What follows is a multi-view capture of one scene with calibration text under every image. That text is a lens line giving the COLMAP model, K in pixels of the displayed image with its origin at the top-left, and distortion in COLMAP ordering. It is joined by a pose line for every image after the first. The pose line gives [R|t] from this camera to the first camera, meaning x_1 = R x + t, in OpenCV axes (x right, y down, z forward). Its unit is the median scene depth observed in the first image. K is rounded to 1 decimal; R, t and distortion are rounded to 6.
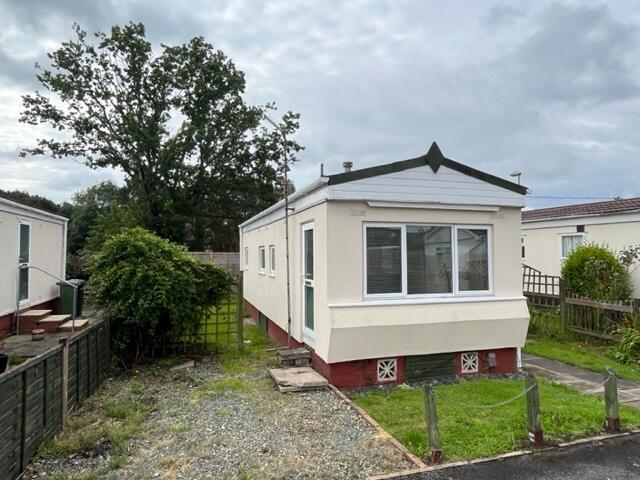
lens RADIAL K [[423.7, 0, 316.3], [0, 423.7, 239.7], [0, 0, 1]] dist [0.000669, -0.003837]
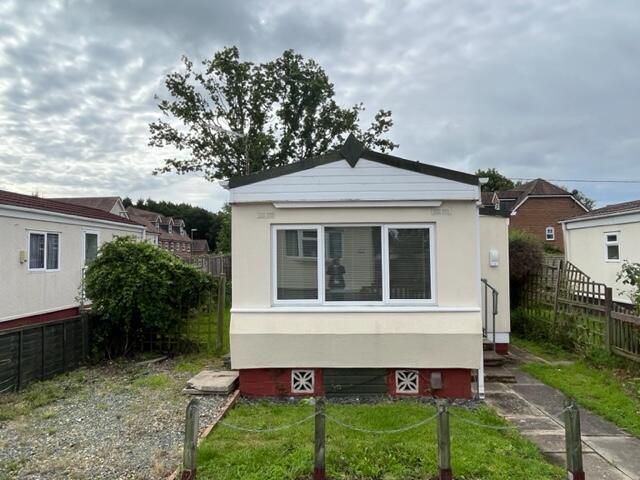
lens RADIAL K [[423.7, 0, 319.6], [0, 423.7, 240.2], [0, 0, 1]] dist [0.000669, -0.003837]
pose [[0.944566, -0.018512, -0.327799, 0.478447], [0.017988, 0.999827, -0.004633, 0.000253], [0.327828, -0.001520, 0.944736, 0.118100]]
